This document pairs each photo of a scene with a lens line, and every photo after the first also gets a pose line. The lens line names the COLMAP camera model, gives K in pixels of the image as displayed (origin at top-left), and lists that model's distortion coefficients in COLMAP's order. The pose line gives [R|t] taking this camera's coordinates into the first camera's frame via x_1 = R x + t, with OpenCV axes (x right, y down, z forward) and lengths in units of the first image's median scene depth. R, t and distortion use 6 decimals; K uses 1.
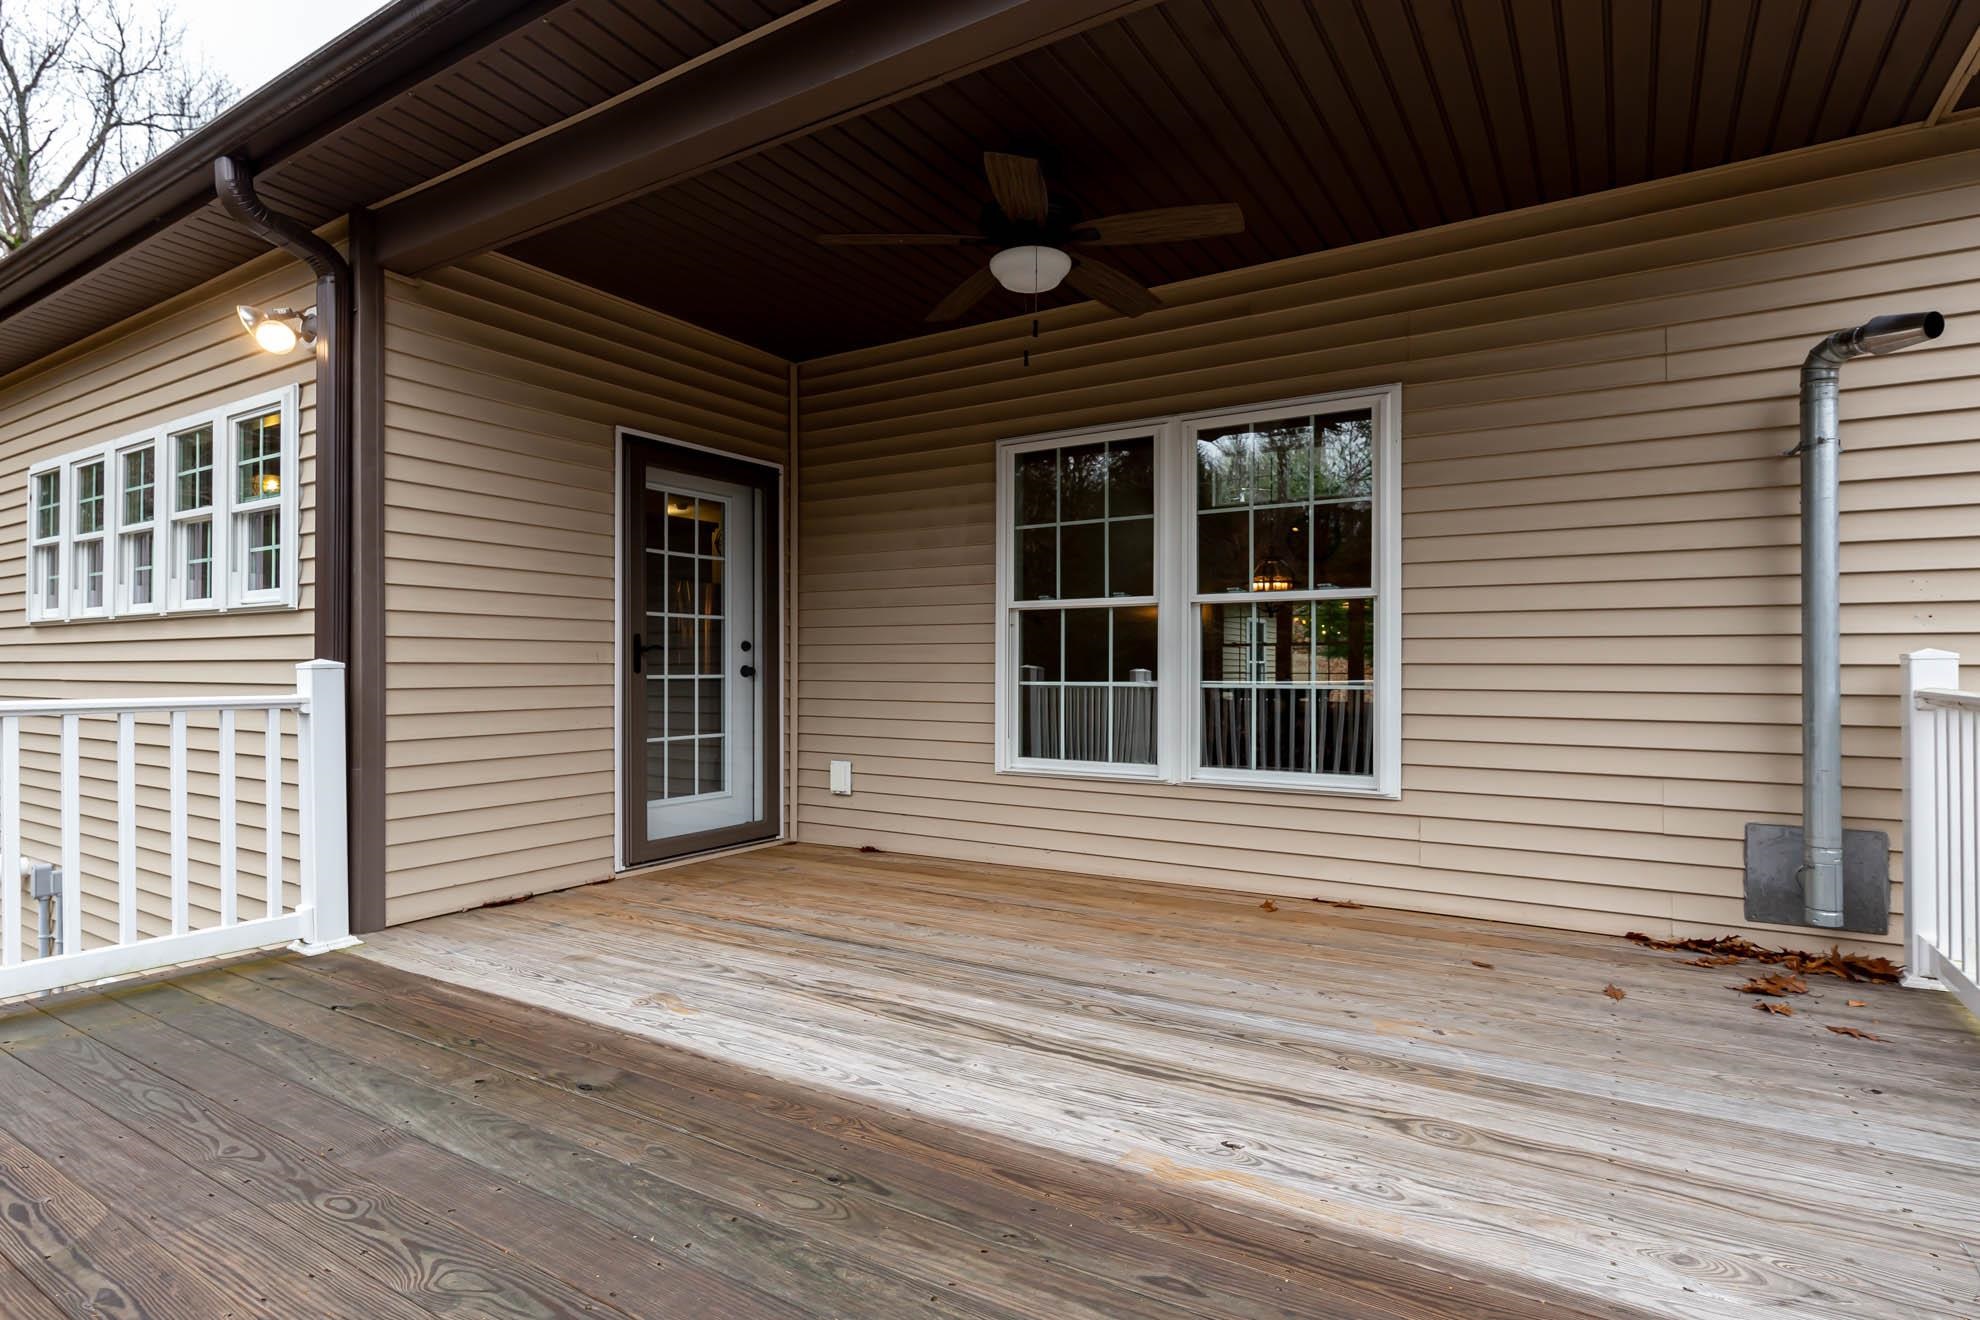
lens RADIAL K [[1006.5, 0, 993.1], [0, 1006.5, 664.0], [0, 0, 1]] dist [-0.000770, -0.000070]
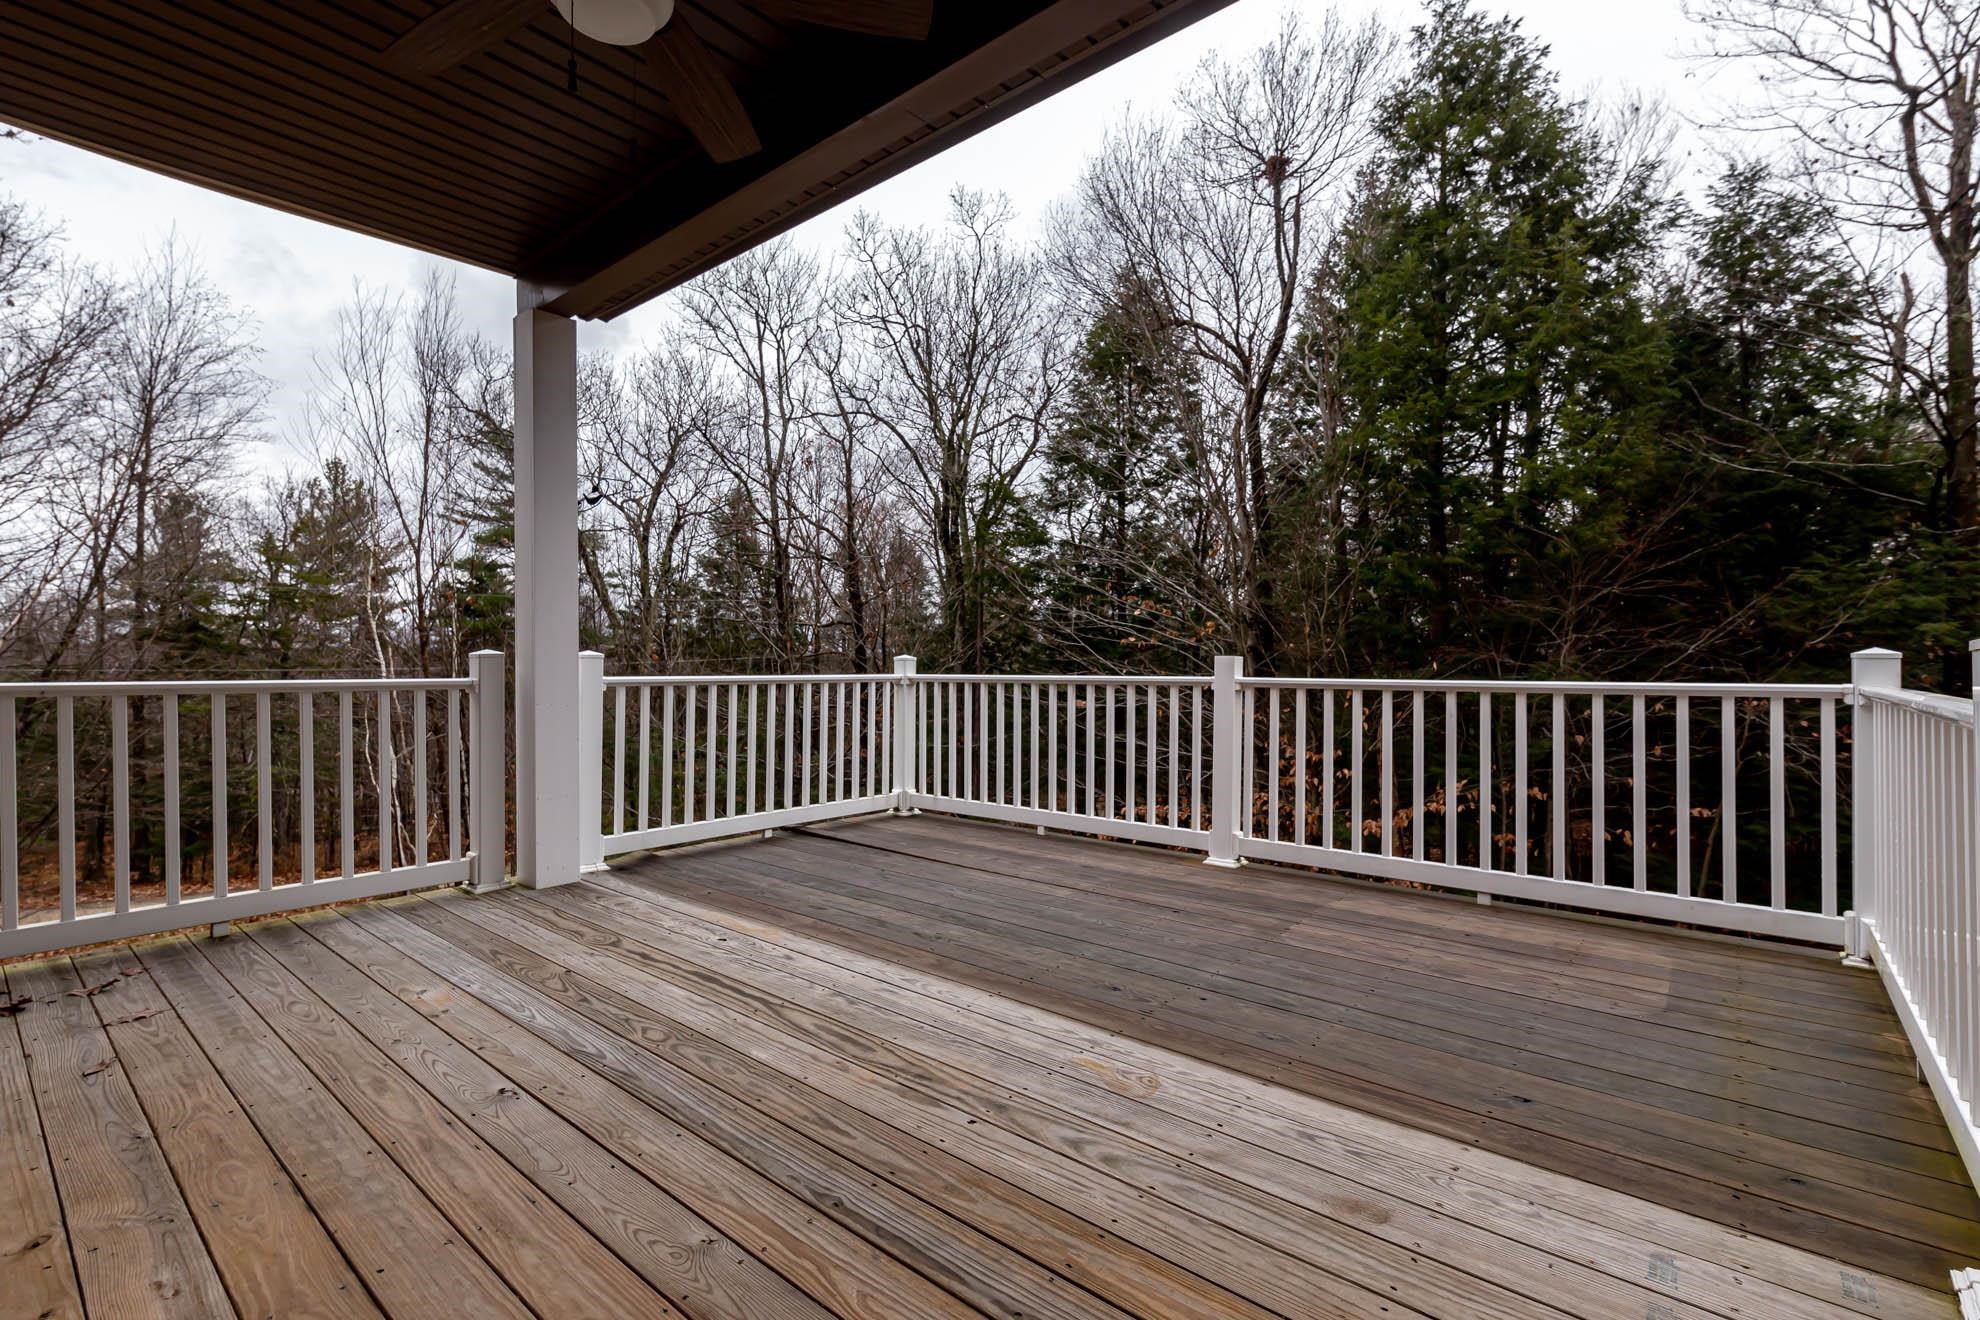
lens RADIAL K [[882.6, 0, 988.9], [0, 882.6, 662.5], [0, 0, 1]] dist [-0.000205, 0.000012]
pose [[-0.990202, 0.002237, 0.139622, -0.357212], [0.001213, 0.999972, -0.007418, -0.007410], [-0.139634, -0.007176, -0.990177, 1.947303]]
